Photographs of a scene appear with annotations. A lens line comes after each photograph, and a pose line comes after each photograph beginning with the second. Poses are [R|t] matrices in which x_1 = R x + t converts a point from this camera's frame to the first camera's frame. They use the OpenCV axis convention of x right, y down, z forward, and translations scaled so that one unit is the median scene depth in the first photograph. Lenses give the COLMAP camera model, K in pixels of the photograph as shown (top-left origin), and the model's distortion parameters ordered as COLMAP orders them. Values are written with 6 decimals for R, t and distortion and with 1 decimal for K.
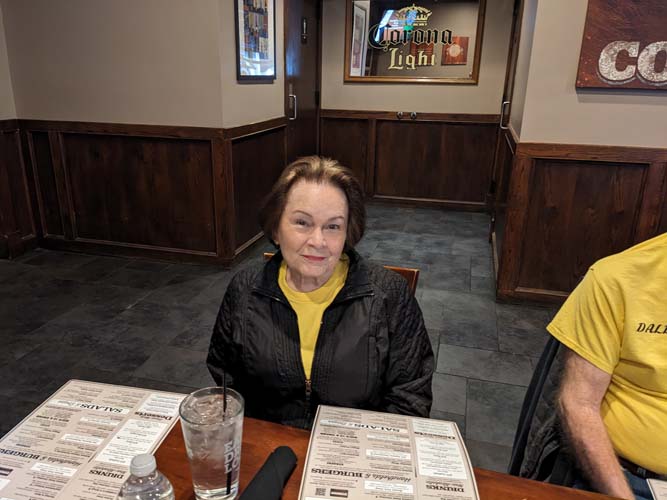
lens RADIAL K [[530.6, 0, 320.6], [0, 530.6, 247.5], [0, 0, 1]] dist [0.046211, -0.078762]
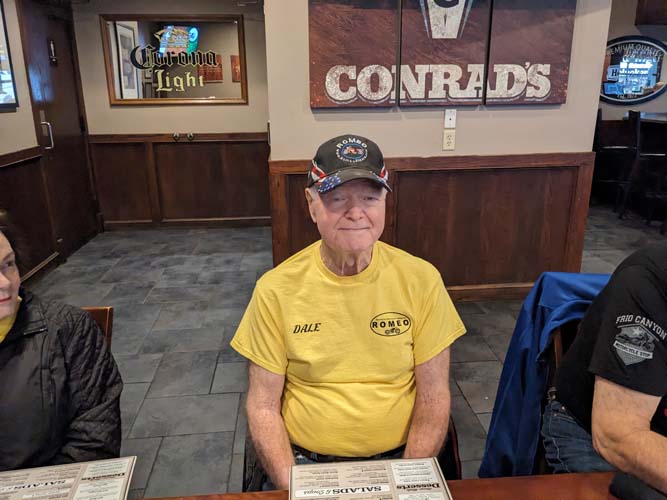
lens RADIAL K [[530.6, 0, 341.3], [0, 530.6, 249.4], [0, 0, 1]] dist [0.046211, -0.078762]
pose [[0.928305, -0.129427, 0.348566, 0.091612], [0.137776, 0.990463, 0.000845, -0.002029], [-0.345351, 0.047240, 0.937284, -0.029576]]
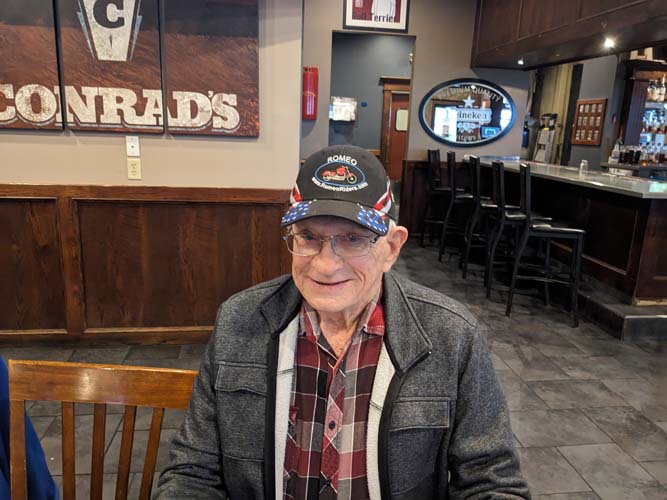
lens RADIAL K [[530.6, 0, 342.9], [0, 530.6, 254.5], [0, 0, 1]] dist [0.046211, -0.078762]
pose [[0.913879, -0.076357, 0.398741, 0.561109], [0.102599, 0.993711, -0.044857, 0.045748], [-0.392808, 0.081904, 0.915966, -0.143128]]
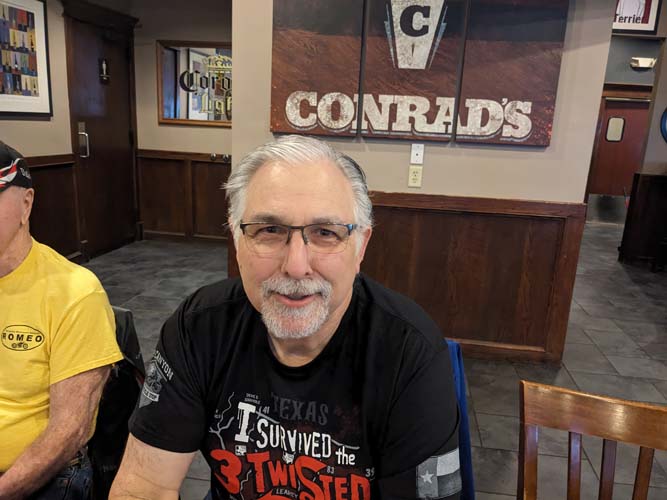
lens RADIAL K [[530.6, 0, 341.5], [0, 530.6, 258.9], [0, 0, 1]] dist [0.046211, -0.078762]
pose [[0.989376, 0.001111, 0.145373, 0.365472], [0.008323, 0.997898, -0.064266, 0.024168], [-0.145139, 0.064794, 0.987287, -0.062045]]
